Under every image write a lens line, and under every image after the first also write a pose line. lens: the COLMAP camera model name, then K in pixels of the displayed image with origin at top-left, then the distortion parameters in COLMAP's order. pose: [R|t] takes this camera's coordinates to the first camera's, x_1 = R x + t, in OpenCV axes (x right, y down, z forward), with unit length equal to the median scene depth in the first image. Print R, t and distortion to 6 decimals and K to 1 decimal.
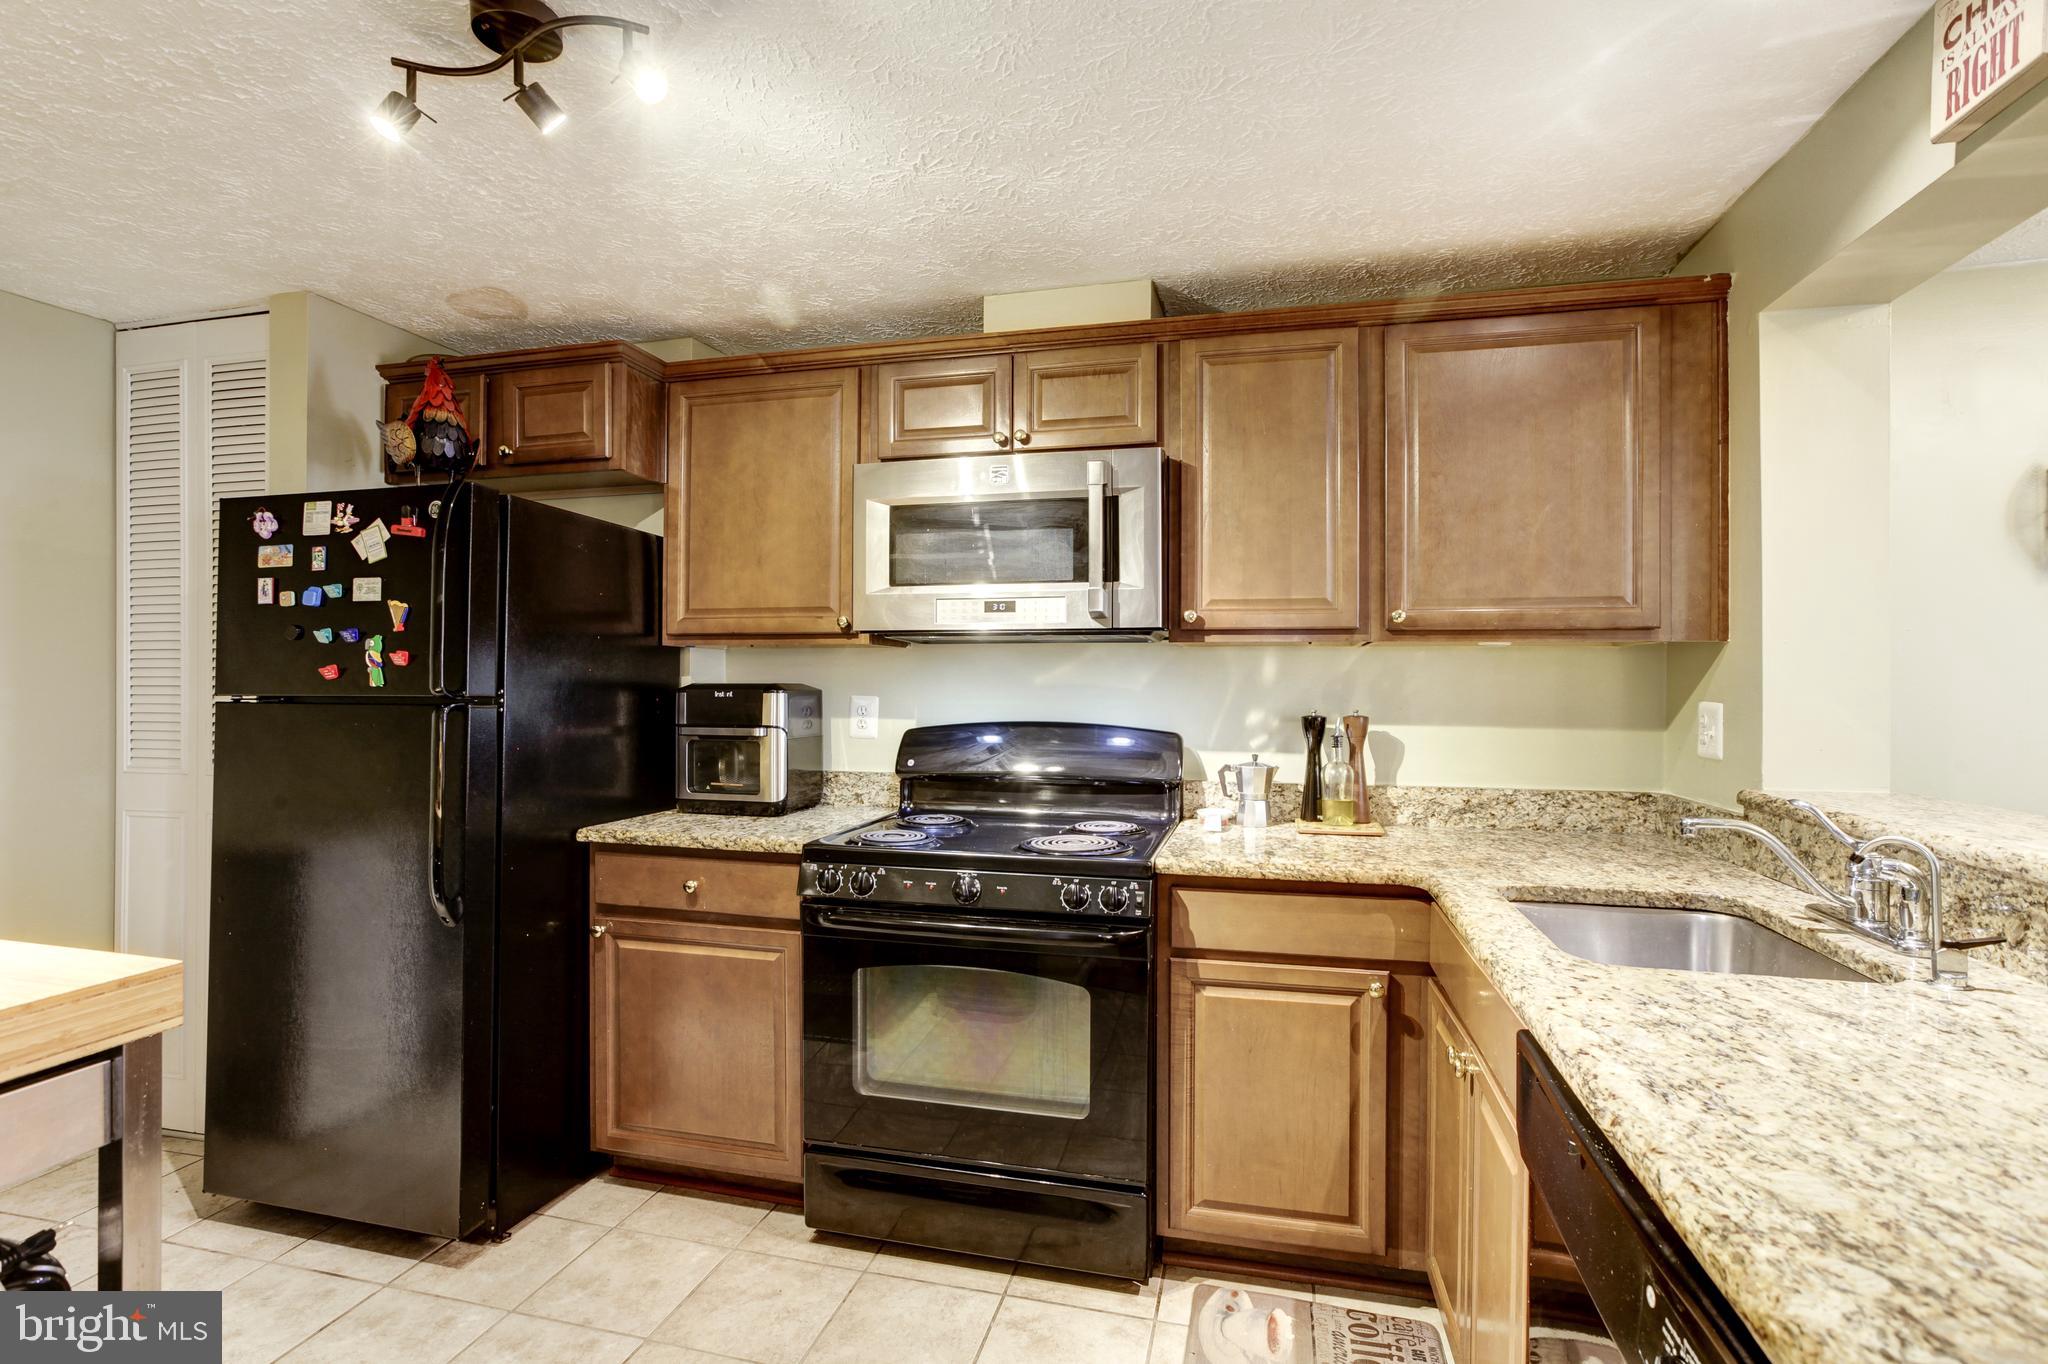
lens RADIAL K [[938.2, 0, 1048.0], [0, 938.2, 680.7], [0, 0, 1]] dist [-0.032266, 0.014680]
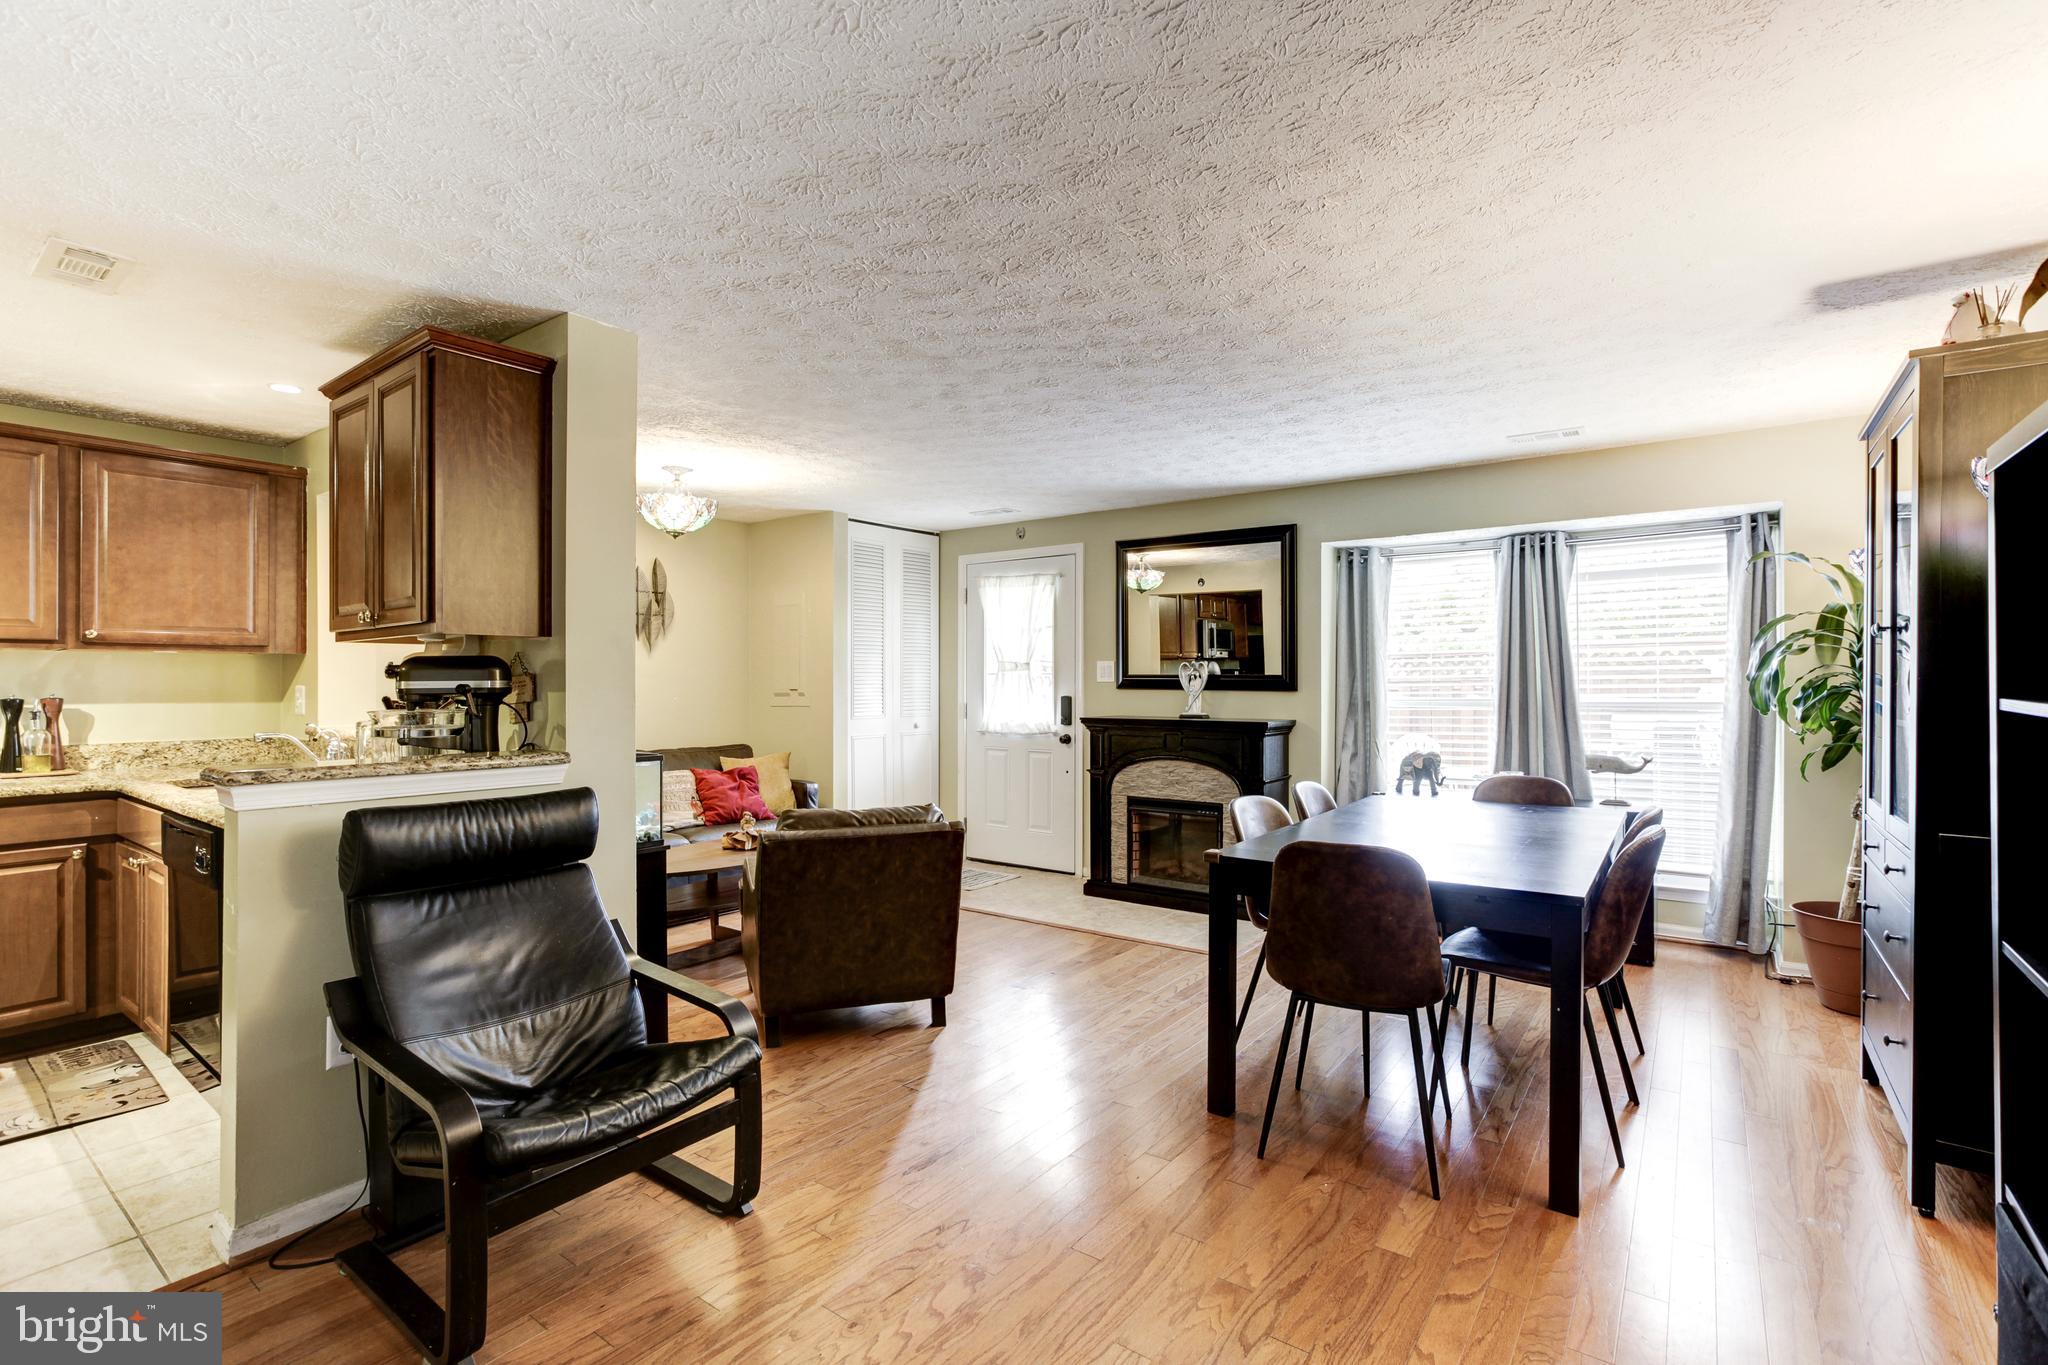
lens RADIAL K [[938.2, 0, 1013.7], [0, 938.2, 677.5], [0, 0, 1]] dist [-0.032266, 0.014680]
pose [[0.394499, -0.000214, 0.918896, -0.483630], [0.003603, 0.999993, -0.001314, 0.015179], [-0.918889, 0.003829, 0.394497, -1.149877]]
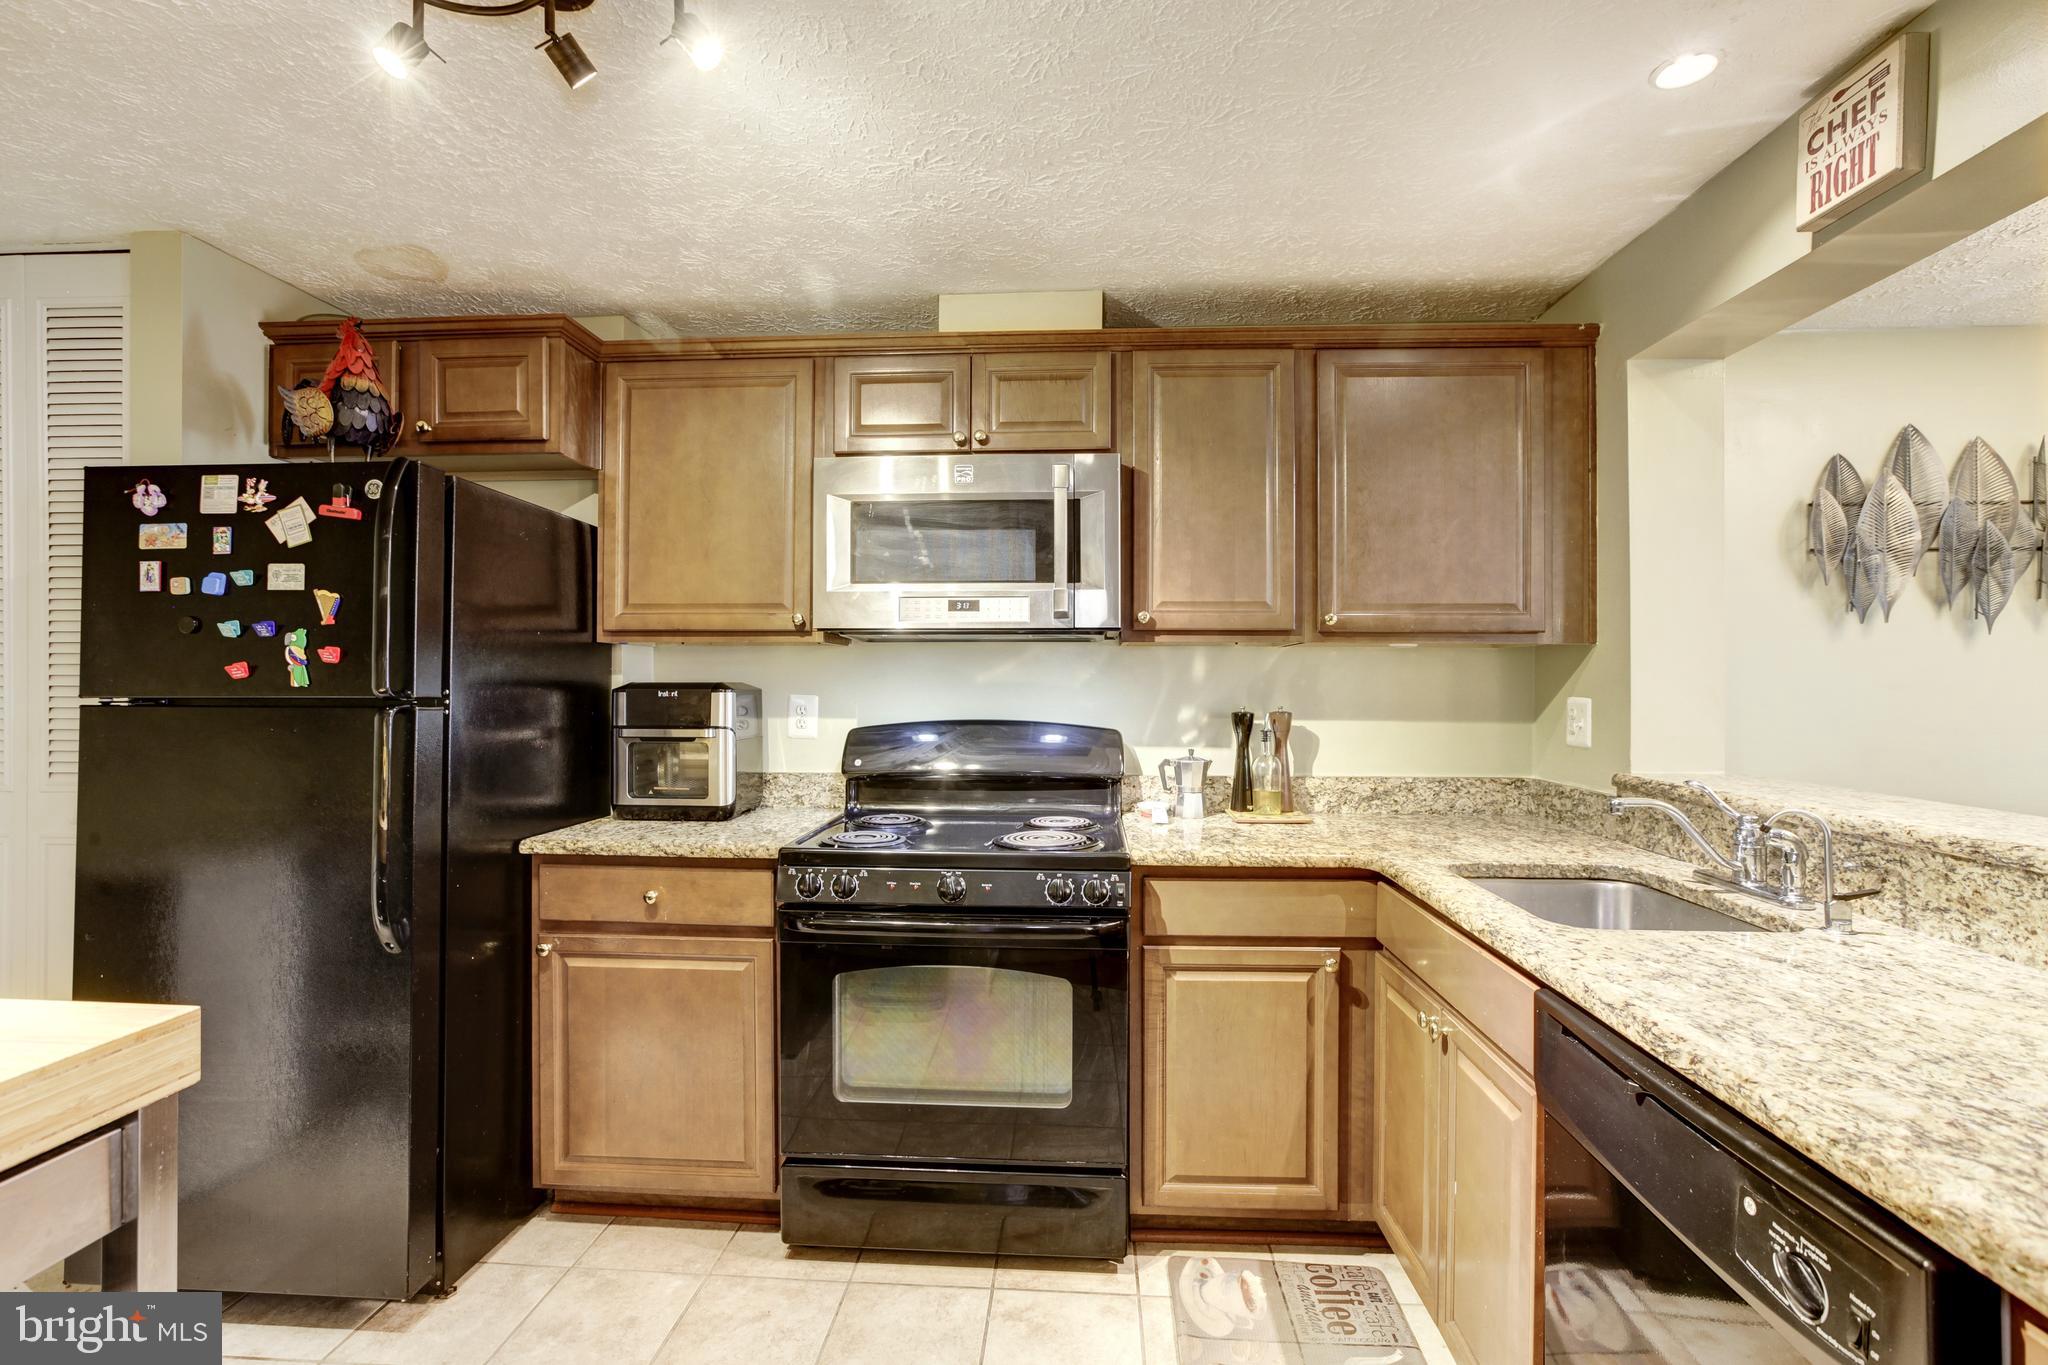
lens RADIAL K [[938.2, 0, 1029.1], [0, 938.2, 680.0], [0, 0, 1]] dist [-0.032266, 0.014680]
pose [[0.983122, -0.000812, 0.182949, -0.175734], [0.000844, 1.000000, -0.000096, 0.000948], [-0.182949, 0.000249, 0.983122, 0.001432]]
